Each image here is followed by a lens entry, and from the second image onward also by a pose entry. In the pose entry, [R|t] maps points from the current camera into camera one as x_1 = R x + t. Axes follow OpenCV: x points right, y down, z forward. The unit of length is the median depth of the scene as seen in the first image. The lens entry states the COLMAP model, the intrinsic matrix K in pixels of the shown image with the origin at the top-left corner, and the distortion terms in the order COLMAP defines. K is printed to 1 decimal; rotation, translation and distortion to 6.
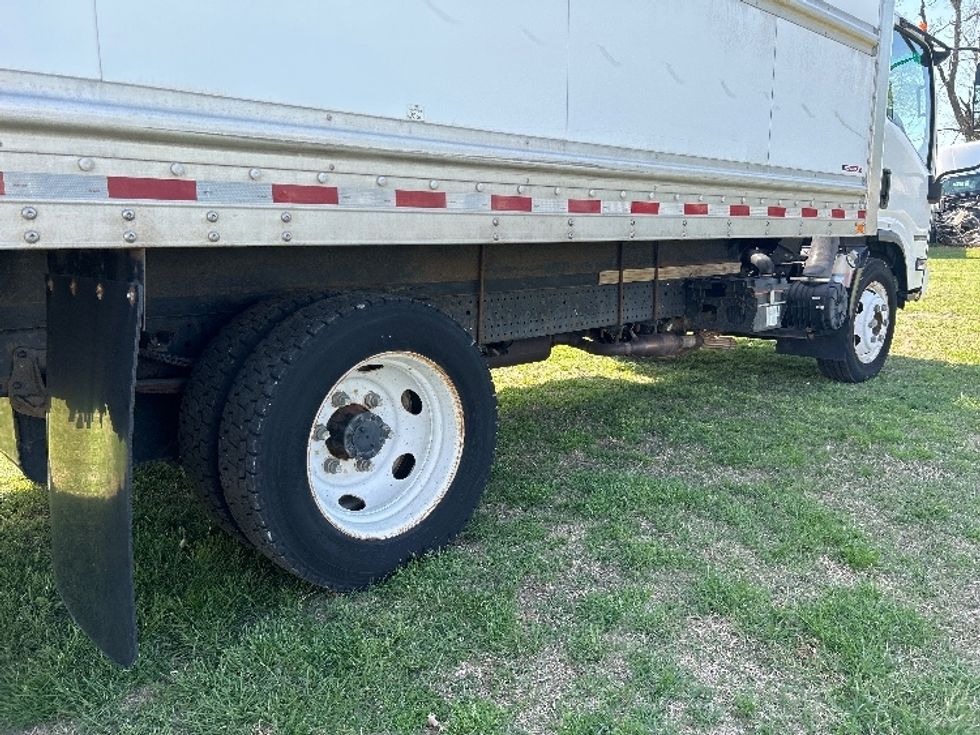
lens RADIAL K [[747.2, 0, 490.2], [0, 747.2, 362.4], [0, 0, 1]] dist [0.008909, -0.003268]
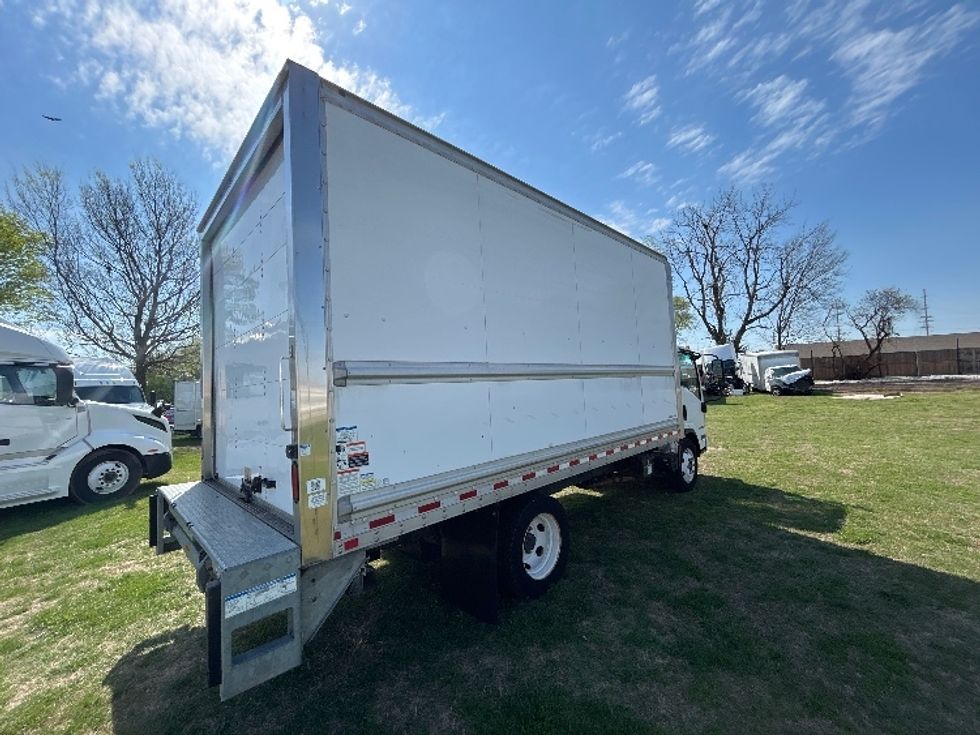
lens RADIAL K [[401.0, 0, 489.5], [0, 401.0, 363.8], [0, 0, 1]] dist [0.000320, -0.000406]
pose [[0.998557, -0.045560, 0.028446, -0.304413], [0.050859, 0.972329, -0.228011, -0.209389], [-0.017271, 0.229128, 0.973243, -0.641942]]
